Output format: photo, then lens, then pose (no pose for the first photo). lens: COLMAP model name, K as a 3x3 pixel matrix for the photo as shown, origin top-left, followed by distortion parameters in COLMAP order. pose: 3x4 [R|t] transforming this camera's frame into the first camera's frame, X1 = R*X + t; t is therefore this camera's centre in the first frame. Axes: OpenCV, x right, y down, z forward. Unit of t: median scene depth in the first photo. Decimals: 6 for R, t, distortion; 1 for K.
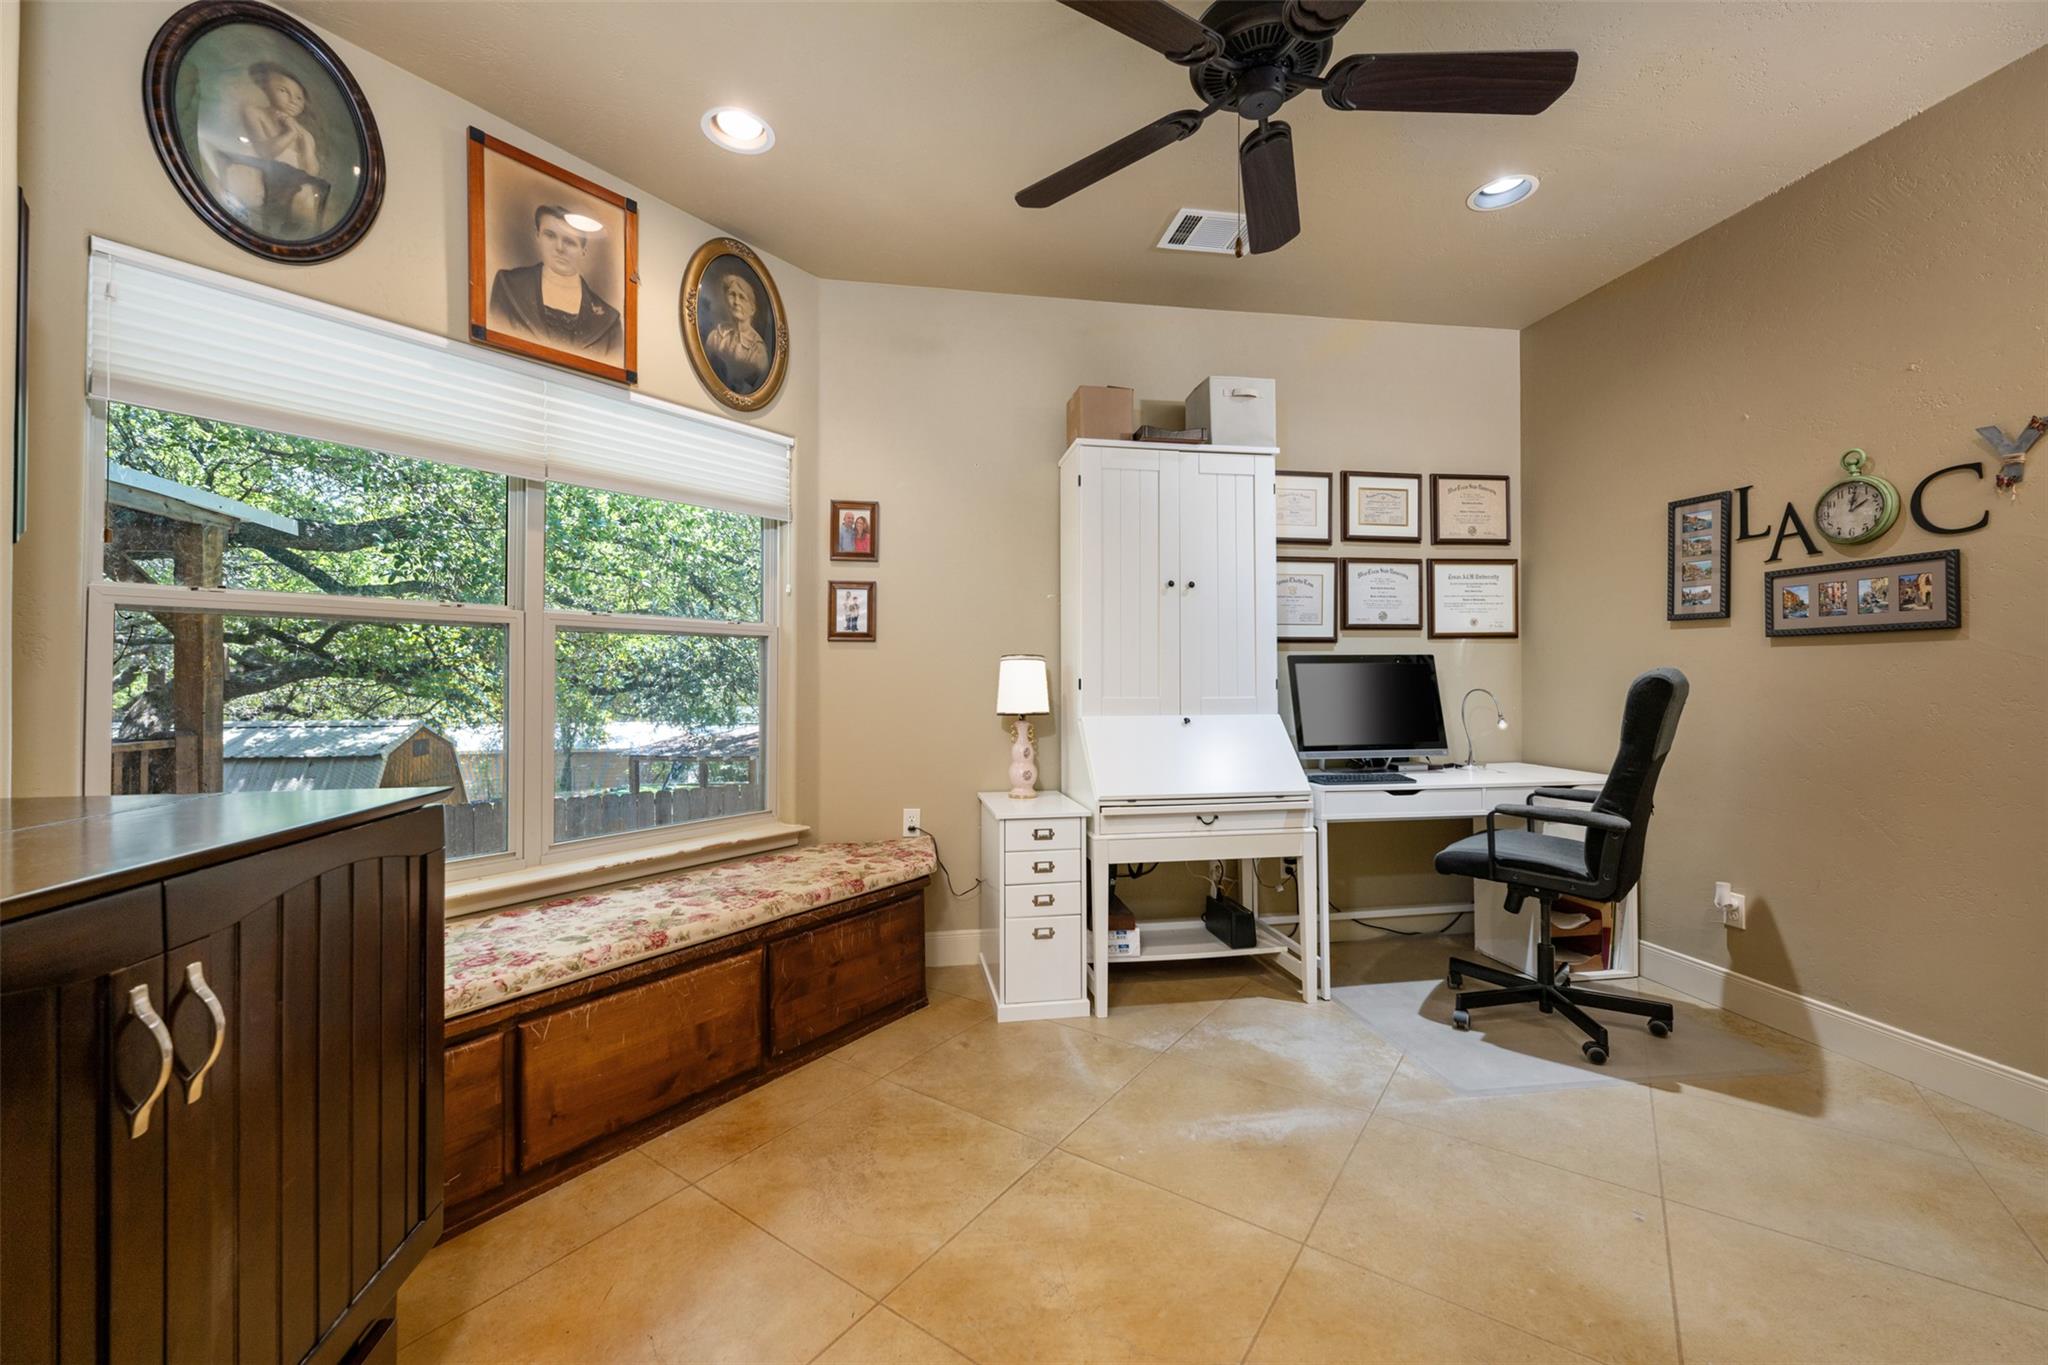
lens RADIAL K [[801.9, 0, 1019.6], [0, 801.9, 677.6], [0, 0, 1]] dist [-0.001563, 0.000078]
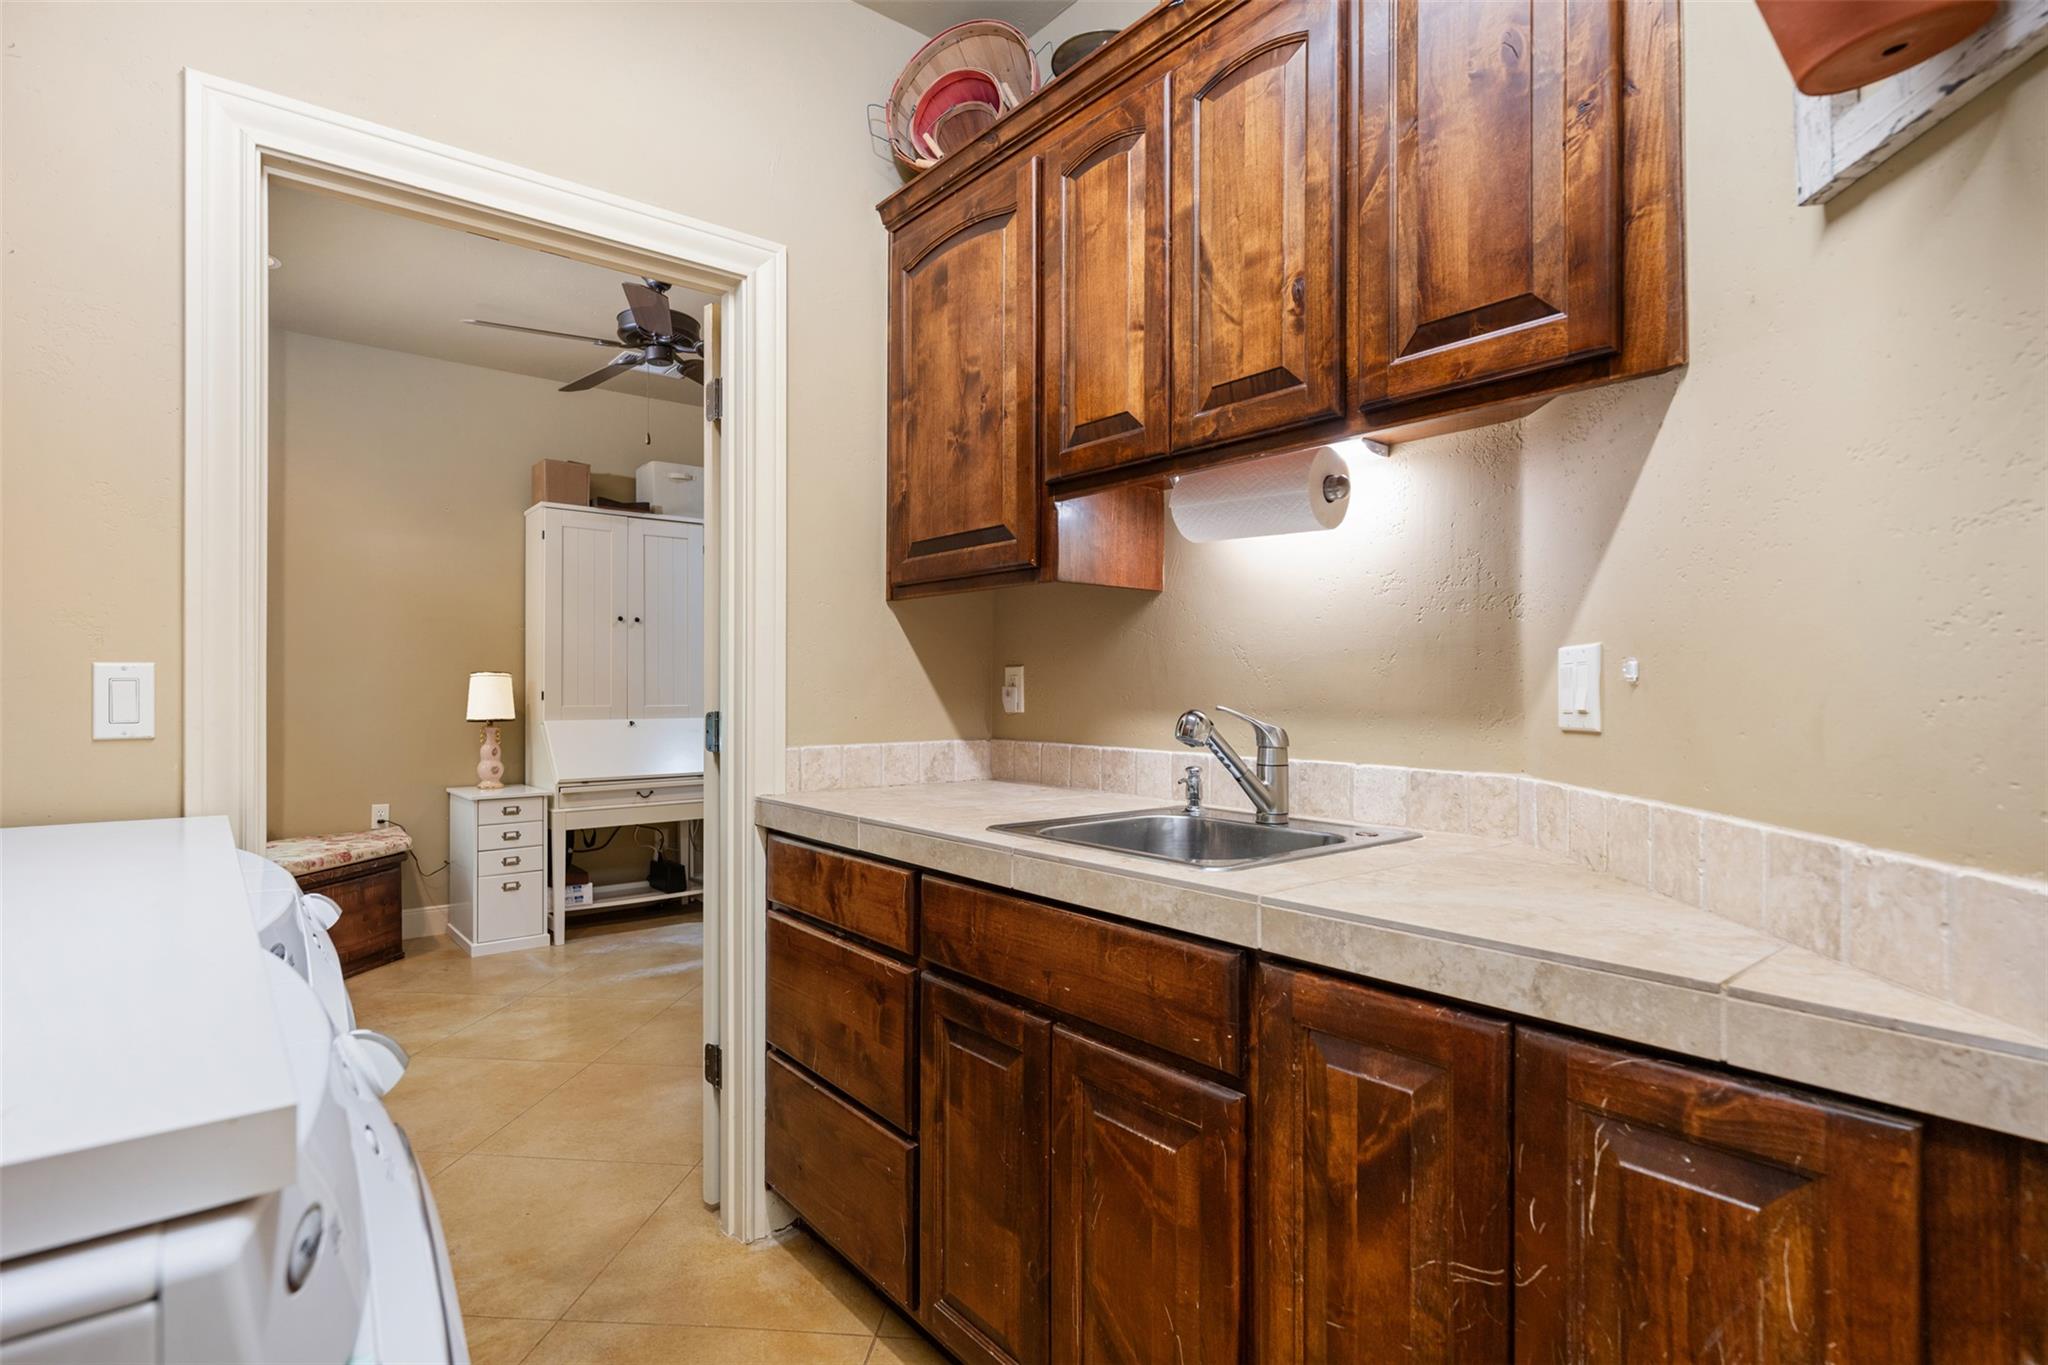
lens RADIAL K [[994.2, 0, 1009.8], [0, 994.2, 687.8], [0, 0, 1]] dist [0.002096, -0.001658]
pose [[0.871479, 0.005168, 0.490406, -0.055899], [-0.006965, 0.999974, 0.001839, -0.013122], [-0.490383, -0.005019, 0.871492, -0.774915]]
